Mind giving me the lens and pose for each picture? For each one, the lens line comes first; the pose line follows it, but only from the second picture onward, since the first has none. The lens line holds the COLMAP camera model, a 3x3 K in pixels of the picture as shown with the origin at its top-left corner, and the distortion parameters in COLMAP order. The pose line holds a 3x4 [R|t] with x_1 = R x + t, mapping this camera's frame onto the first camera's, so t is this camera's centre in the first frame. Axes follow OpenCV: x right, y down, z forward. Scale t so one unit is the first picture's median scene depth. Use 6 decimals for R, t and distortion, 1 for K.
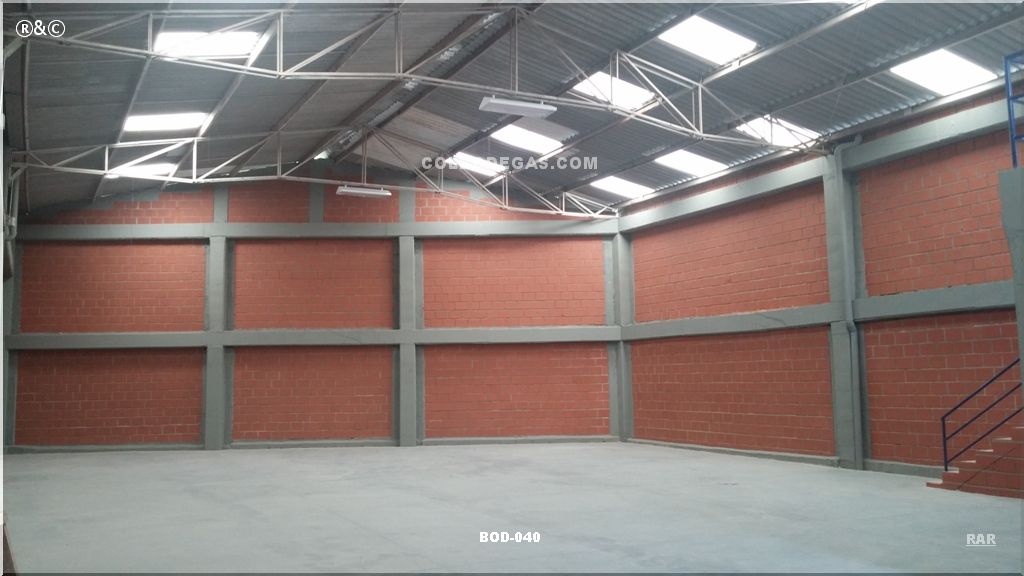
lens RADIAL K [[873.8, 0, 518.9], [0, 873.8, 290.7], [0, 0, 1]] dist [0.042004, -0.017756]
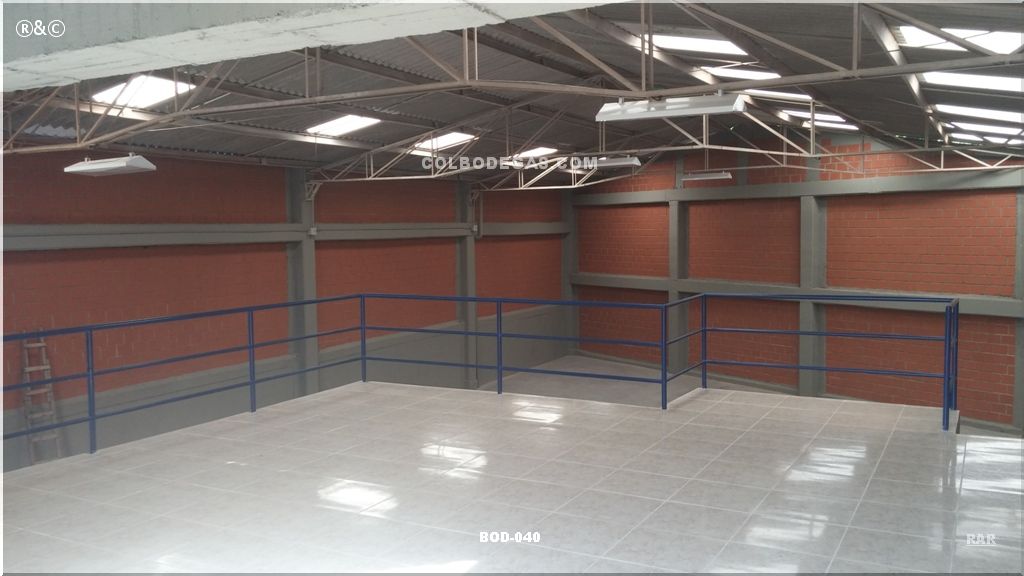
lens RADIAL K [[873.8, 0, 516.4], [0, 873.8, 288.7], [0, 0, 1]] dist [0.042004, -0.017756]
pose [[0.553624, 0.069137, -0.829892, 0.543368], [0.092731, 0.985232, 0.143939, -0.135917], [0.827588, -0.156645, 0.539037, 0.154783]]
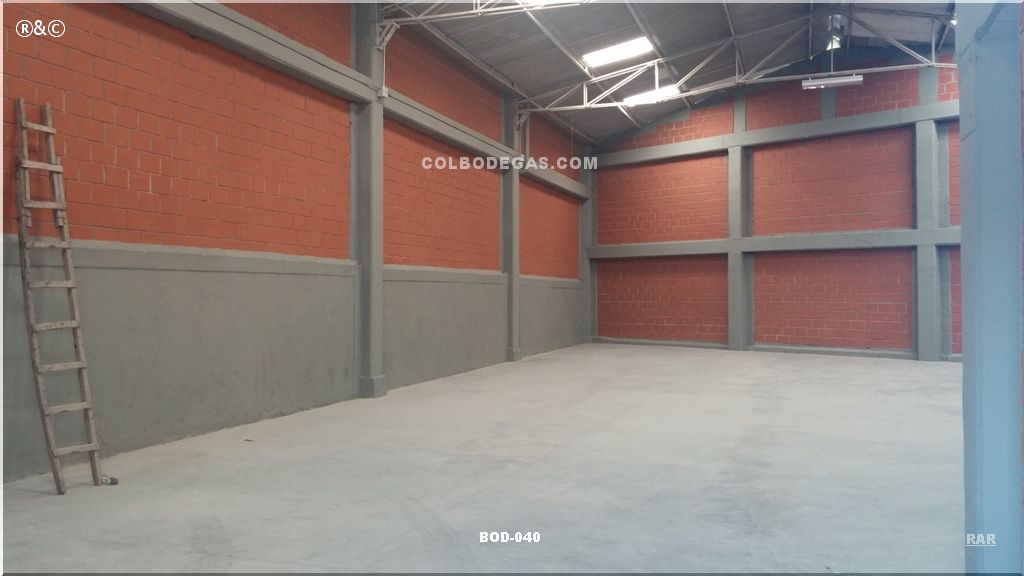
lens RADIAL K [[873.8, 0, 512.2], [0, 873.8, 283.6], [0, 0, 1]] dist [0.042004, -0.017756]
pose [[0.674219, 0.004882, -0.738515, 0.243016], [0.070358, 0.995005, 0.070810, 0.007330], [0.735173, -0.099701, 0.670508, 0.100443]]
